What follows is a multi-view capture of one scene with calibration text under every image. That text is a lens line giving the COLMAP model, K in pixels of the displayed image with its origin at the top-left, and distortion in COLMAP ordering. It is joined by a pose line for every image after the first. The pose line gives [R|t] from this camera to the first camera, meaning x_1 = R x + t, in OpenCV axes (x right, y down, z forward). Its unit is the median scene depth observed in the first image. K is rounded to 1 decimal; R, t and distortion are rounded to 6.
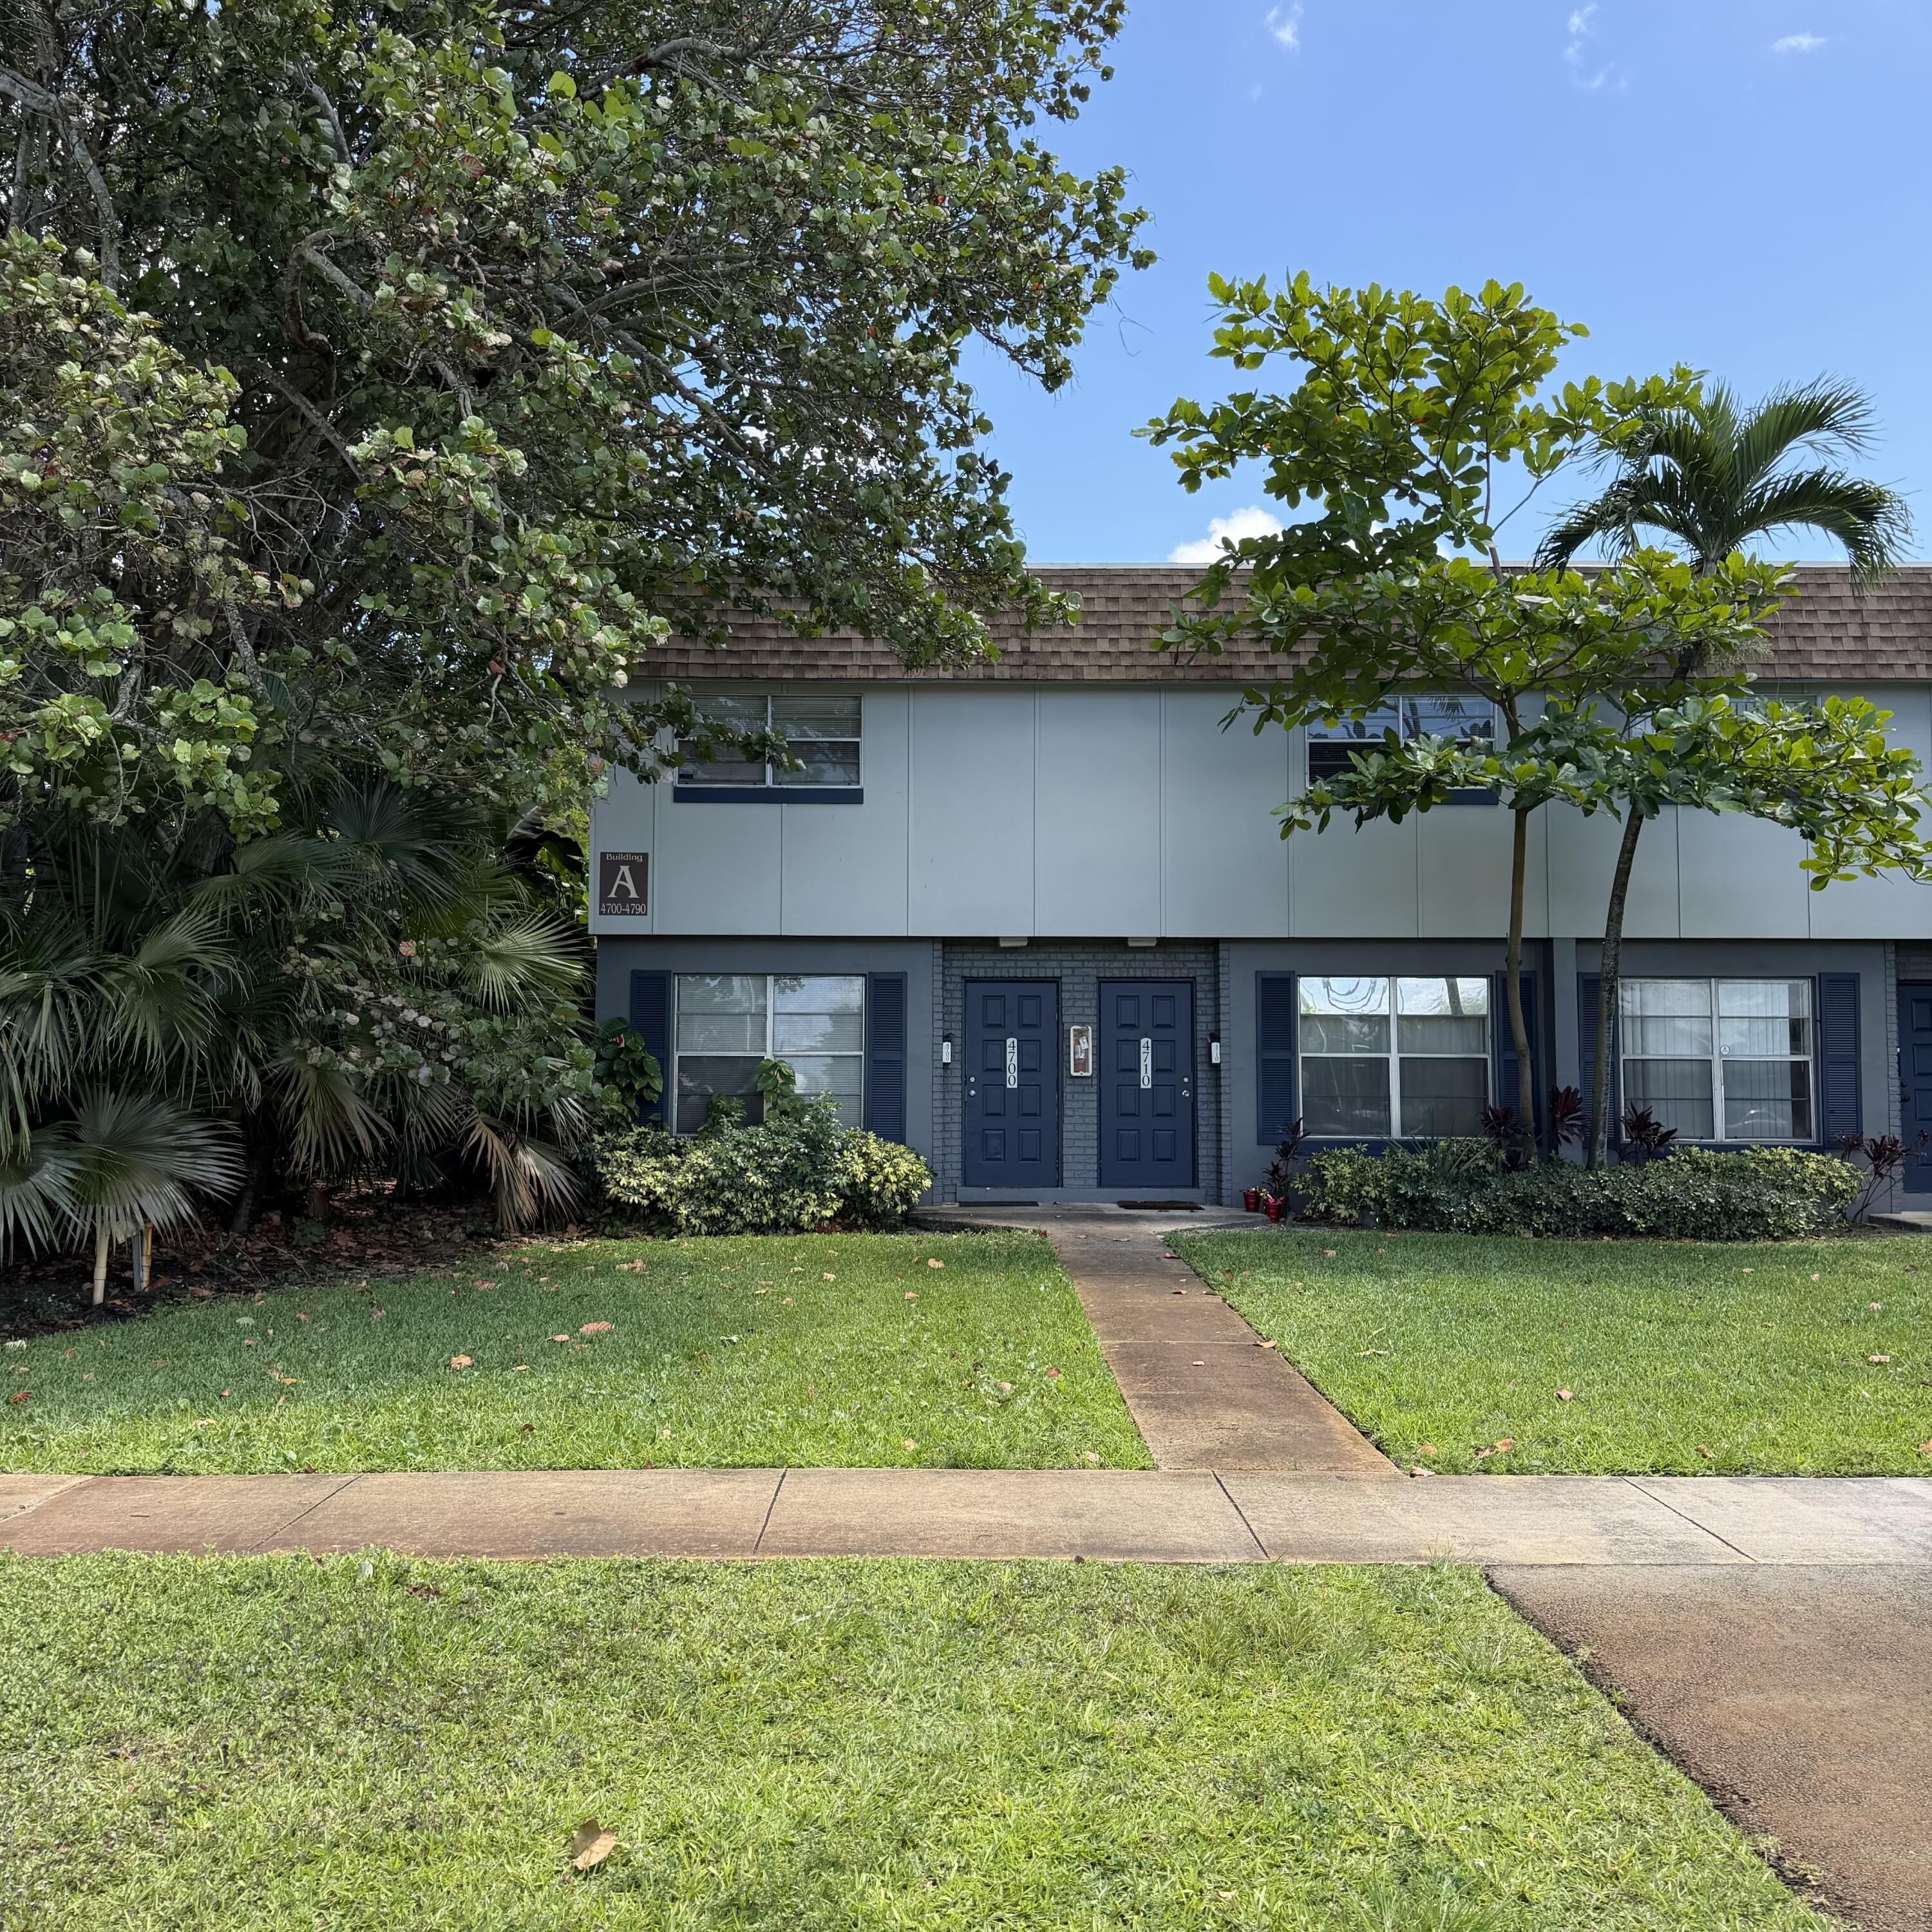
lens RADIAL K [[1699.4, 0, 966.0], [0, 1699.4, 966.0], [0, 0, 1]] dist [0.050932, -0.013258]
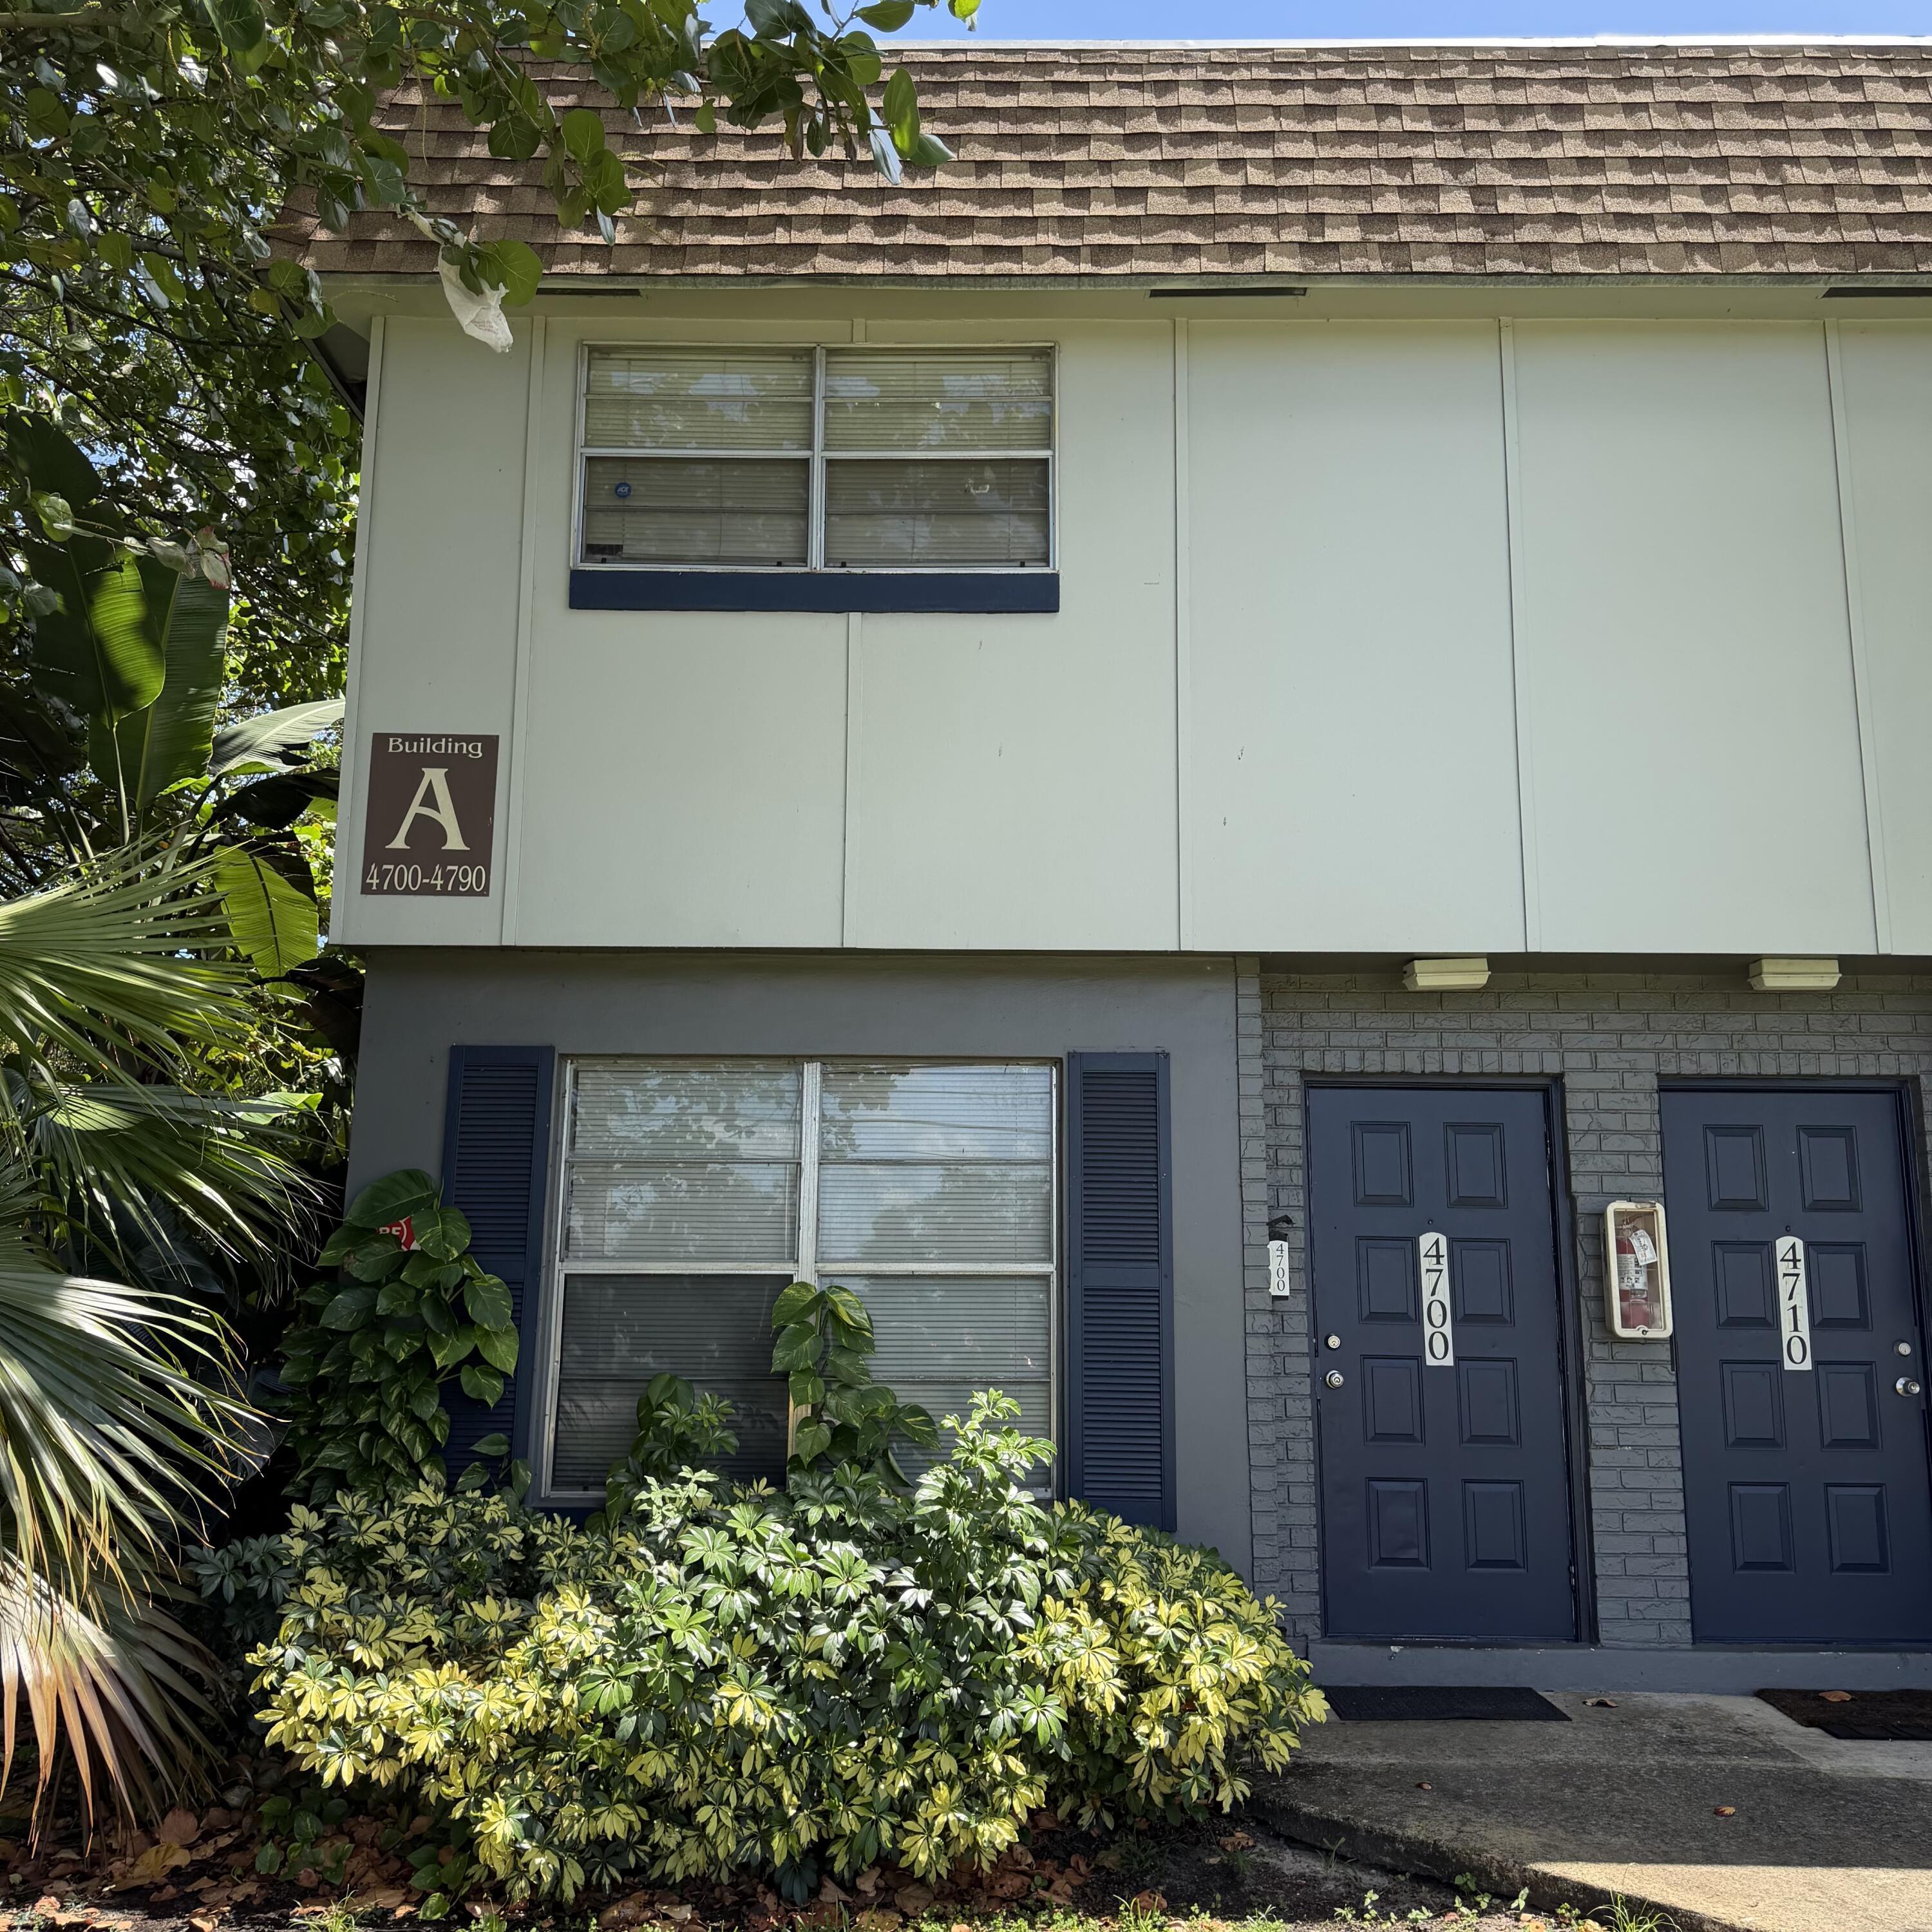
lens RADIAL K [[1699.4, 0, 966.0], [0, 1699.4, 966.0], [0, 0, 1]] dist [0.050932, -0.013258]
pose [[0.999709, 0.001107, -0.024102, -0.072389], [-0.004098, 0.992224, -0.124399, 0.032231], [0.023777, 0.124462, 0.991939, 0.629296]]
